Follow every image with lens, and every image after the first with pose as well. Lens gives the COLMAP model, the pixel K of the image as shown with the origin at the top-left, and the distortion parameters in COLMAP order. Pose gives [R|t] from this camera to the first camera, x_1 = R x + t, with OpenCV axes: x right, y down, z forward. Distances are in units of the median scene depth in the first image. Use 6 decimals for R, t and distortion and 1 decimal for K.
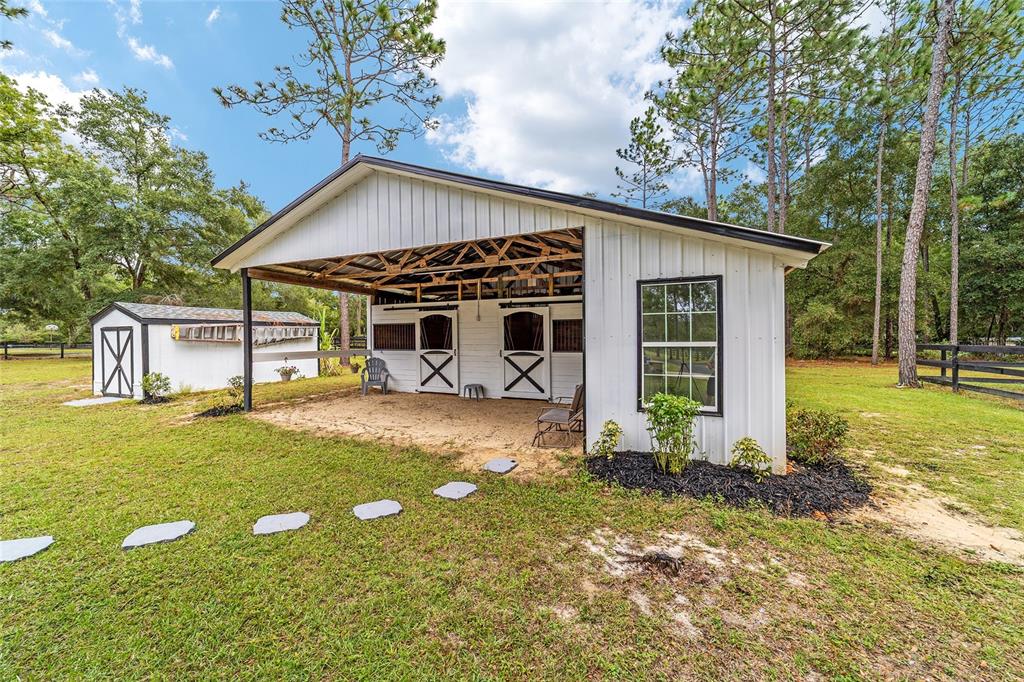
lens RADIAL K [[393.1, 0, 509.3], [0, 393.1, 337.6], [0, 0, 1]] dist [-0.017327, 0.009354]
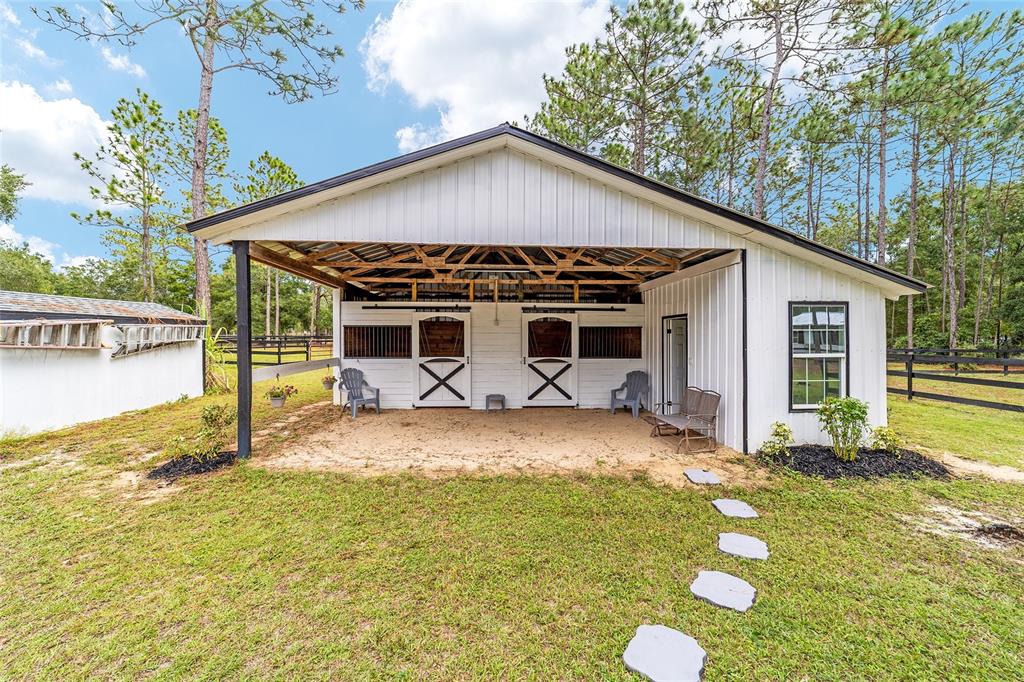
lens RADIAL K [[393.1, 0, 509.3], [0, 393.1, 337.6], [0, 0, 1]] dist [-0.017327, 0.009354]
pose [[0.886279, 0.005614, 0.463119, -0.486277], [-0.007319, 0.999971, 0.001886, -0.016305], [-0.463095, -0.005061, 0.886294, 0.176846]]
